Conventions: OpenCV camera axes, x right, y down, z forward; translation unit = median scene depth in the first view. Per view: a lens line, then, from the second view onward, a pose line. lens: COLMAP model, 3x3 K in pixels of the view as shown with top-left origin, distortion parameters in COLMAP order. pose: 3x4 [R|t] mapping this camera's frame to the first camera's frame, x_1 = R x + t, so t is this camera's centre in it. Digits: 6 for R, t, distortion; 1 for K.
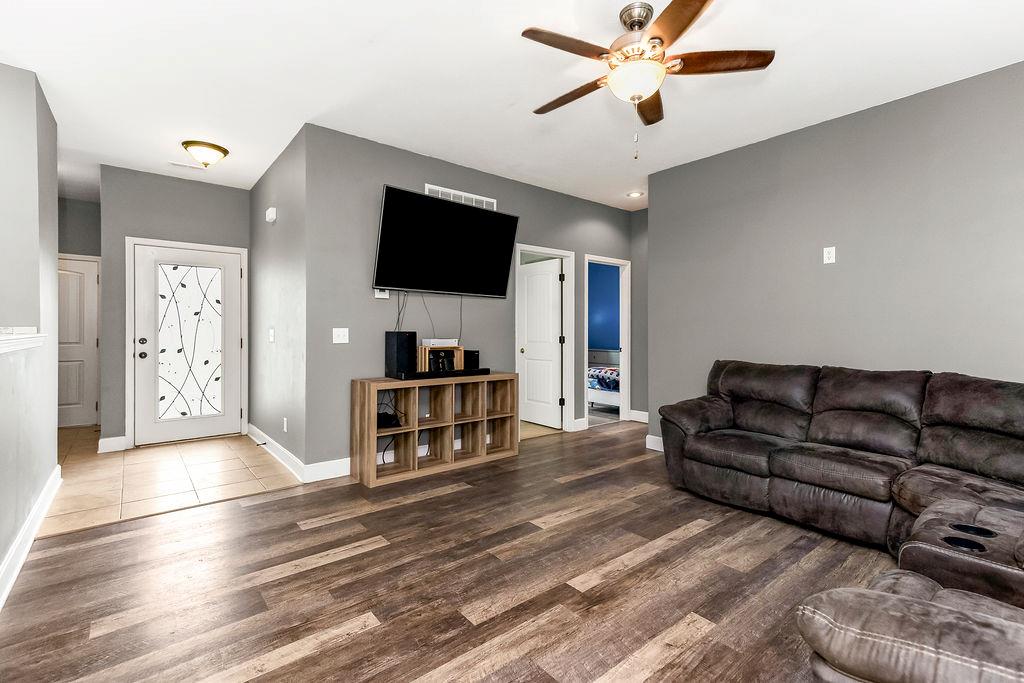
lens RADIAL K [[466.5, 0, 536.2], [0, 466.5, 326.7], [0, 0, 1]] dist [0.022576, 0.000576]
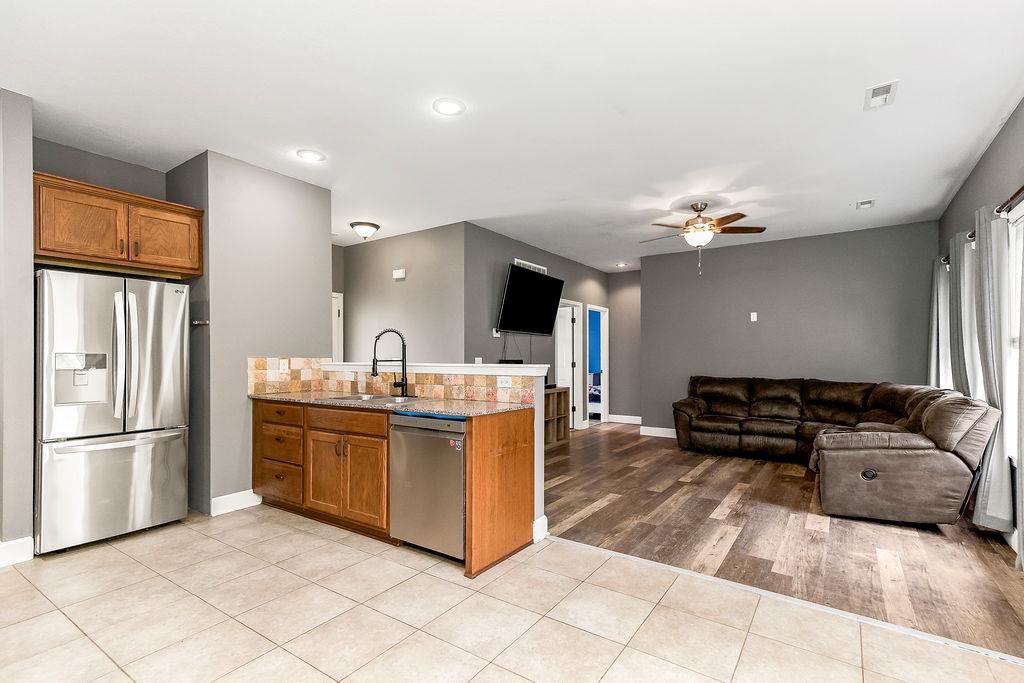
lens RADIAL K [[466.5, 0, 547.1], [0, 466.5, 353.4], [0, 0, 1]] dist [0.022576, 0.000576]
pose [[0.956350, 0.000010, 0.292224, -0.742986], [0.000443, 0.999999, -0.001482, -0.008811], [-0.292224, 0.001546, 0.956349, -0.547812]]
